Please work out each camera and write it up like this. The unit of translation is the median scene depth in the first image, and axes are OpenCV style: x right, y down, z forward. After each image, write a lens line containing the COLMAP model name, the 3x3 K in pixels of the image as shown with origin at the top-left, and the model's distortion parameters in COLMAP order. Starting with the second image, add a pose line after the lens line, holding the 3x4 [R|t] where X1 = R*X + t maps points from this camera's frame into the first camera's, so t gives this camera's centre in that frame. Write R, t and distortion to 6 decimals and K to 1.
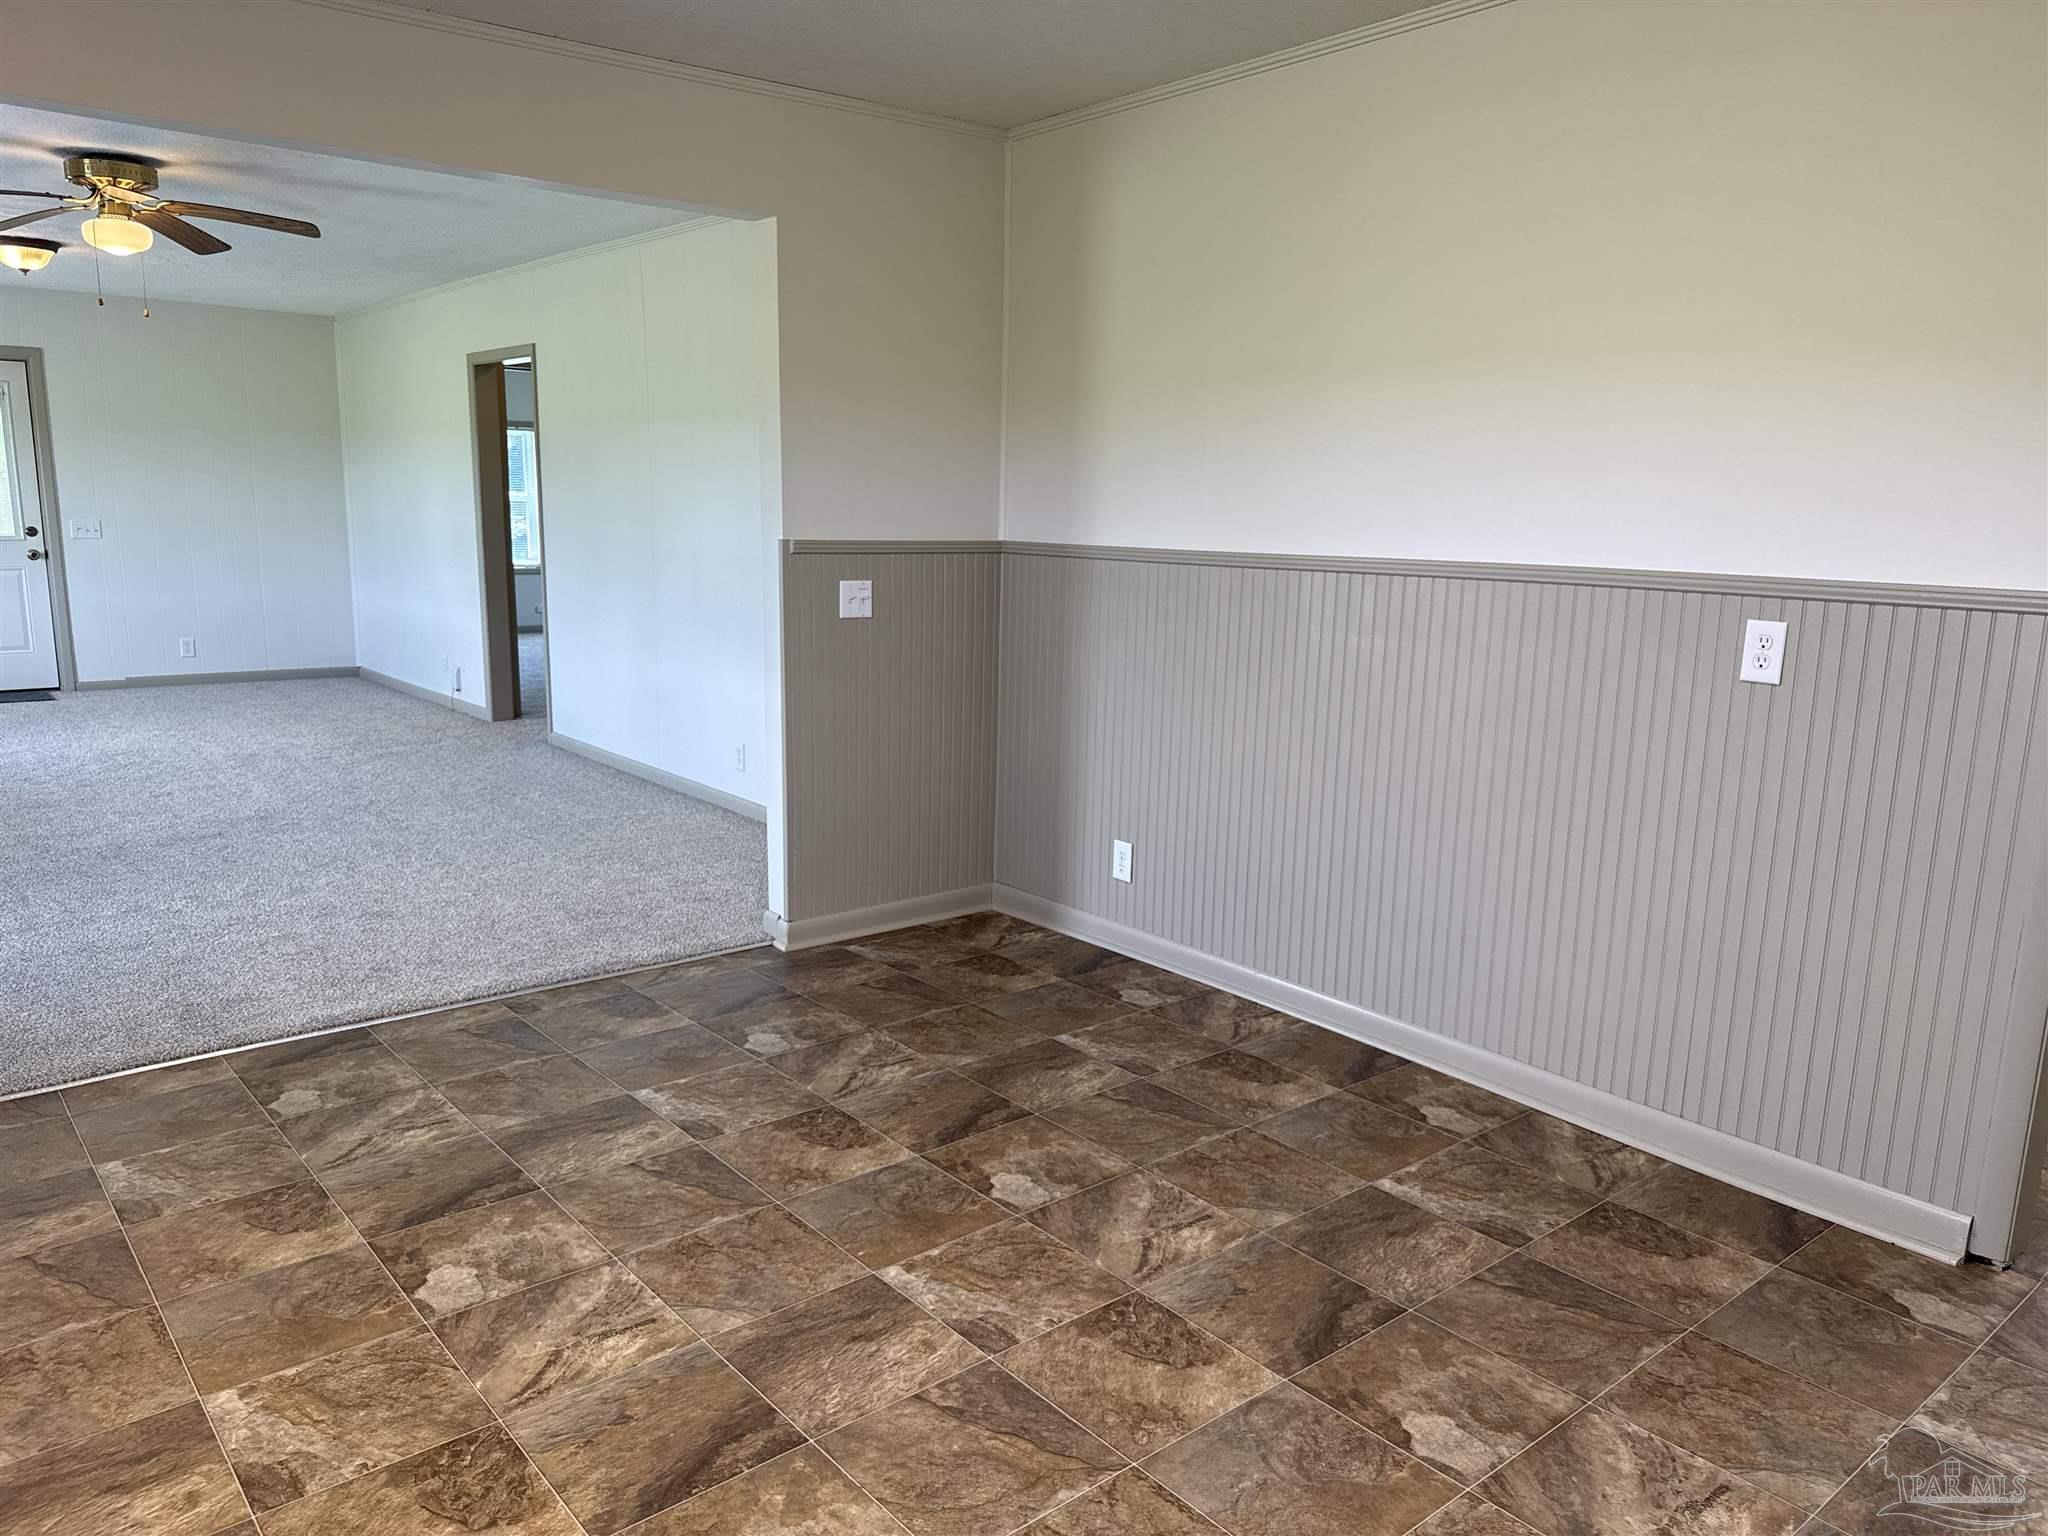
lens RADIAL K [[1457.6, 0, 1013.8], [0, 1457.6, 724.0], [0, 0, 1]] dist [0.011258, -0.002098]
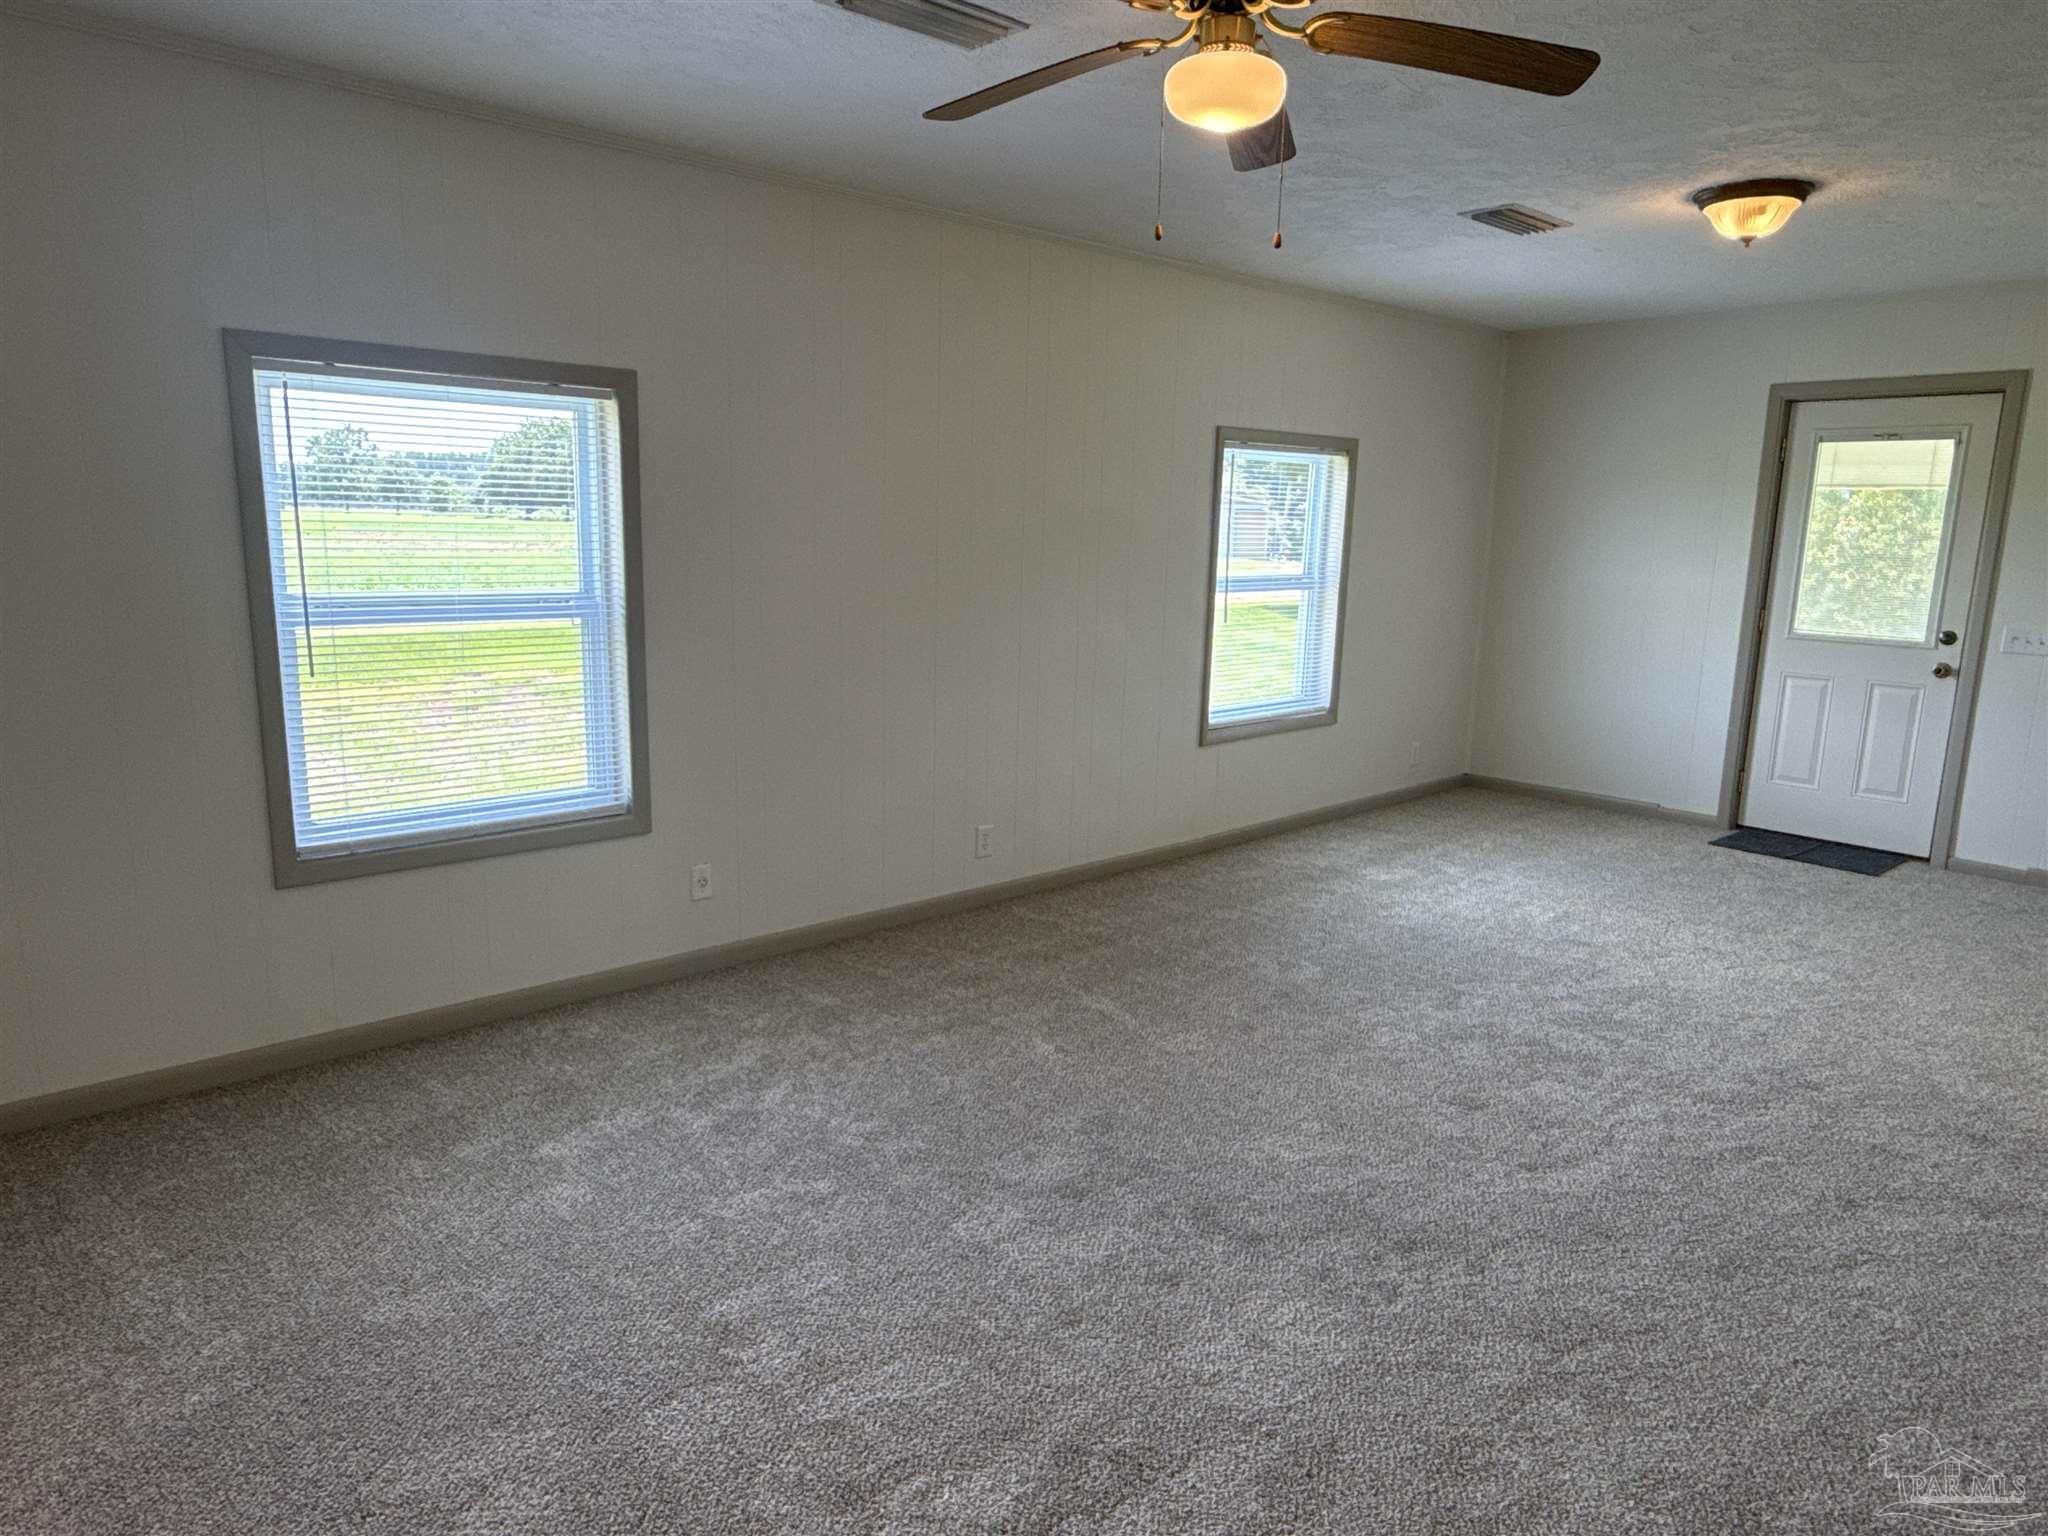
lens RADIAL K [[1277.0, 0, 1012.4], [0, 1277.0, 772.3], [0, 0, 1]] dist [-0.003231, 0.001489]
pose [[0.047149, 0.181198, -0.982316, -0.076283], [-0.180122, 0.968831, 0.170065, -0.092152], [0.982514, 0.168919, 0.078317, 0.520244]]
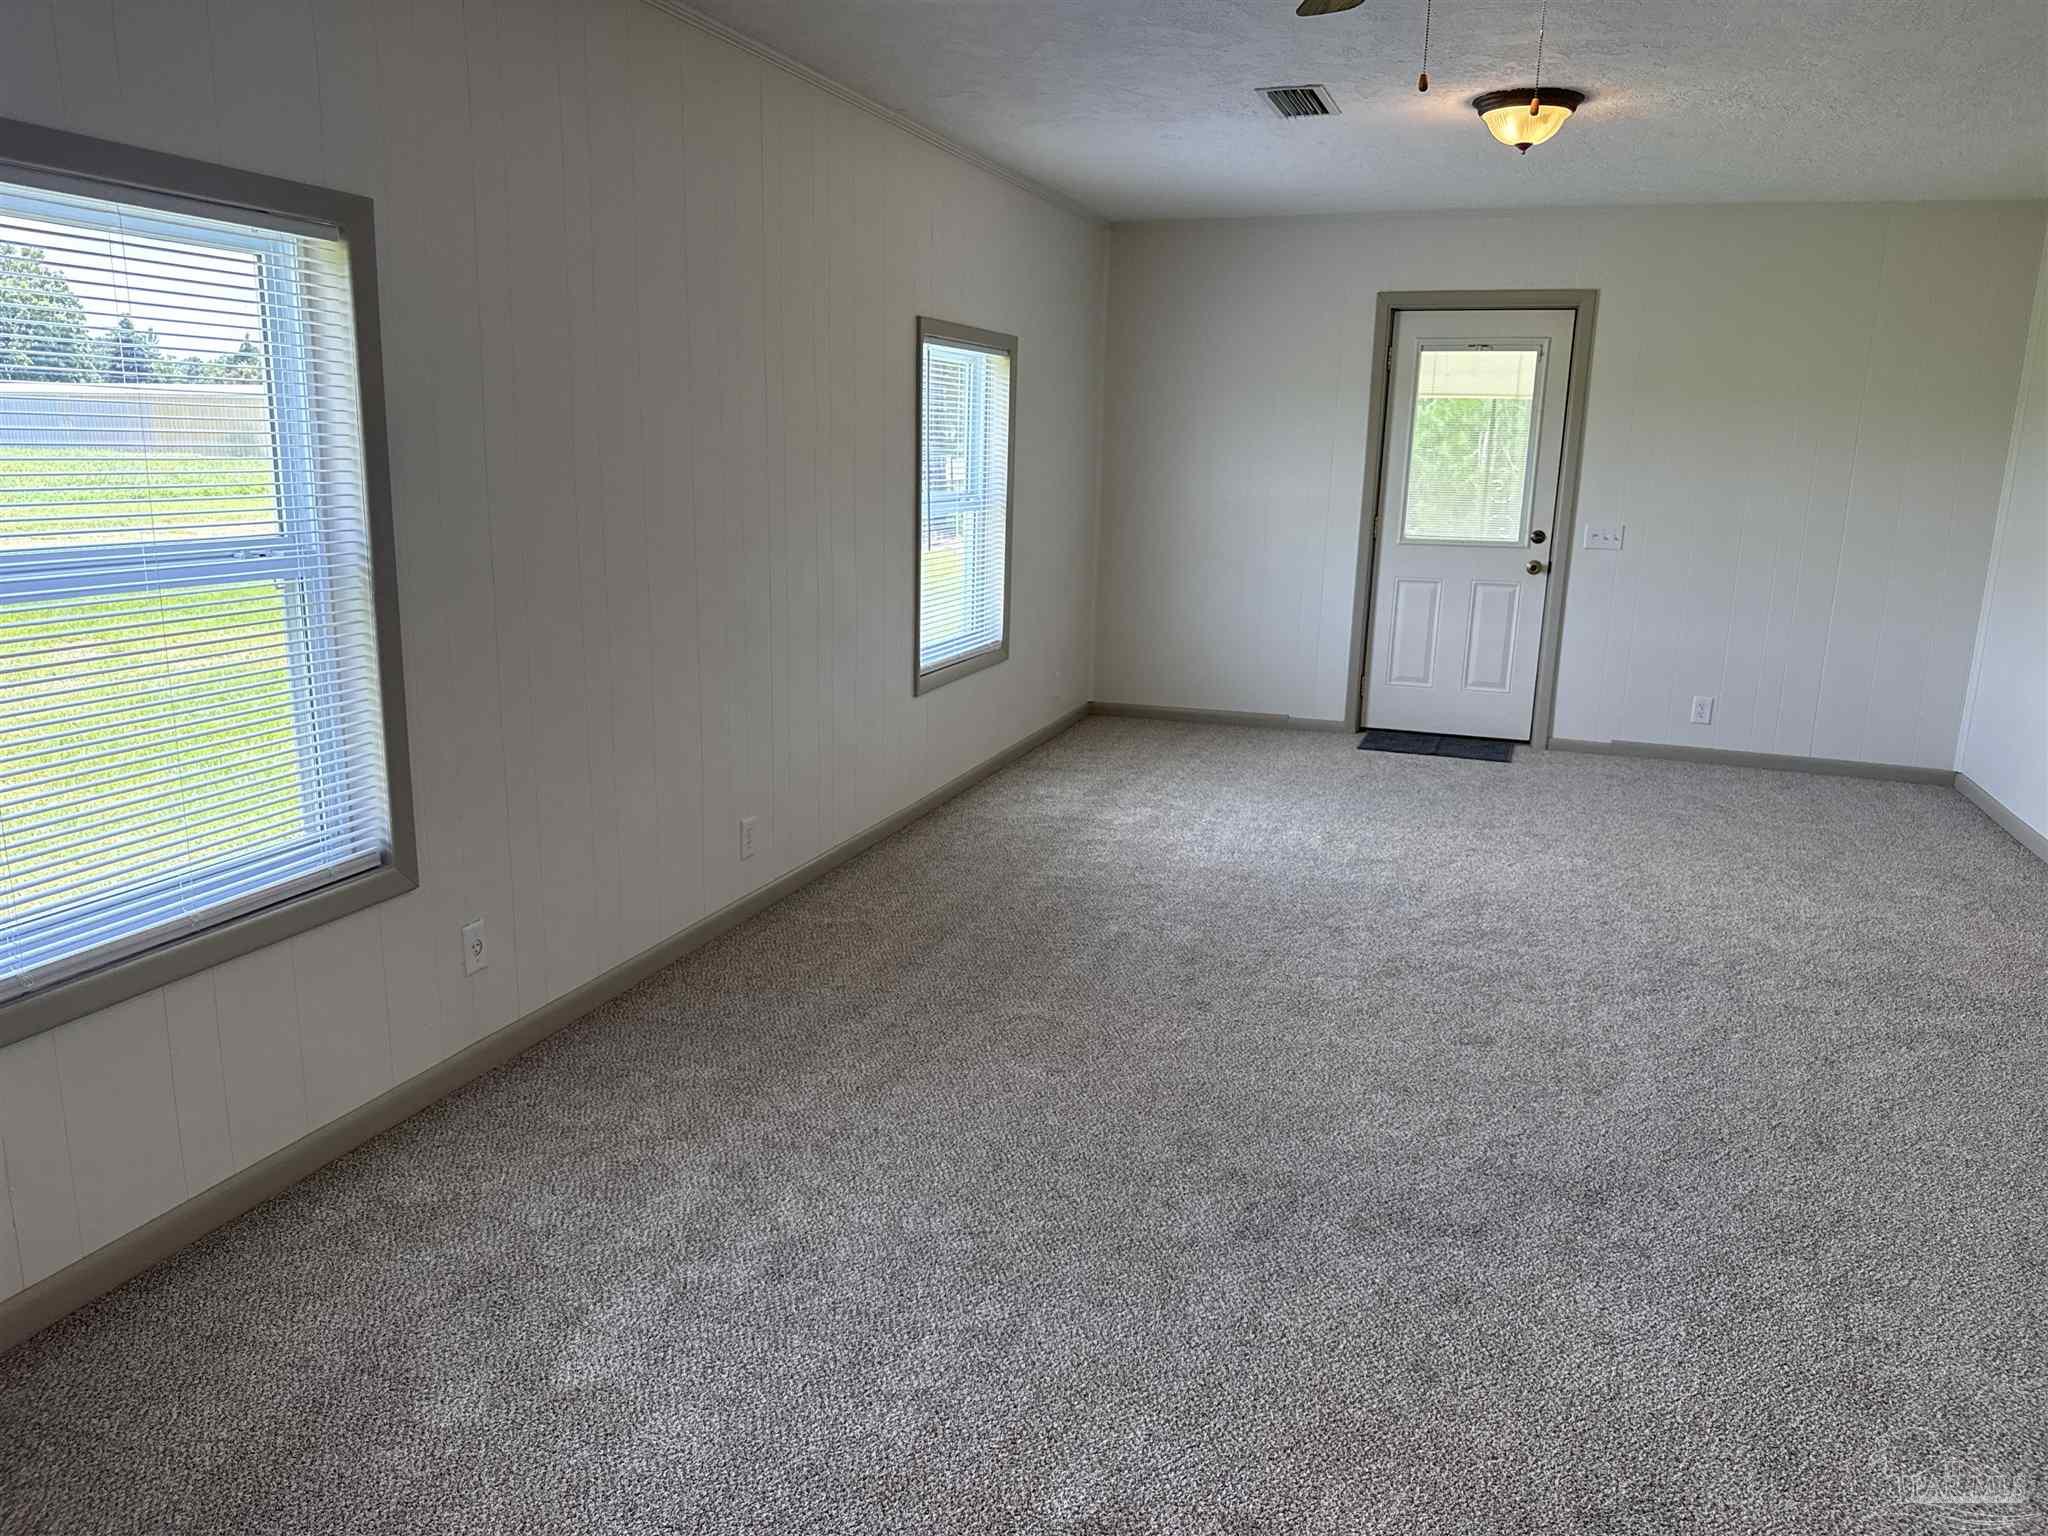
lens RADIAL K [[1430.7, 0, 1019.0], [0, 1430.7, 772.5], [0, 0, 1]] dist [0.129081, -0.244686]
pose [[0.520436, 0.189466, -0.832616, -0.156414], [-0.151431, 0.980097, 0.128372, -0.067001], [0.840366, 0.059274, 0.538769, 0.369895]]
